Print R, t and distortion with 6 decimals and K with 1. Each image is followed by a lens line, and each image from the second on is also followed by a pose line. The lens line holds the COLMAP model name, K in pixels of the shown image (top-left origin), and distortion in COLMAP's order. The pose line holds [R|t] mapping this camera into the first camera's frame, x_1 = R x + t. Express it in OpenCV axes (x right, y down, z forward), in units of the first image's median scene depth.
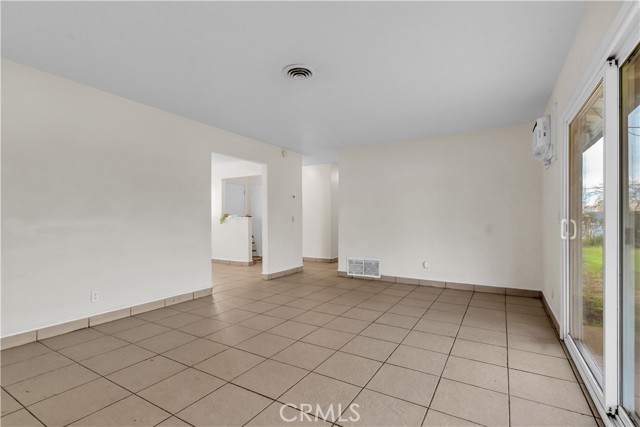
lens RADIAL K [[307.1, 0, 319.6], [0, 307.1, 216.9], [0, 0, 1]] dist [0.002691, 0.001613]
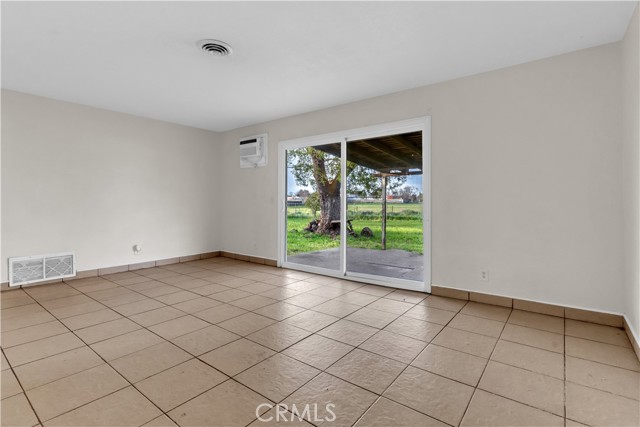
lens RADIAL K [[307.1, 0, 320.3], [0, 307.1, 209.9], [0, 0, 1]] dist [0.002691, 0.001613]
pose [[0.124059, -0.026374, 0.991924, -0.504454], [-0.006479, 0.999604, 0.027389, 0.004265], [-0.992254, -0.009824, 0.123839, 0.278992]]
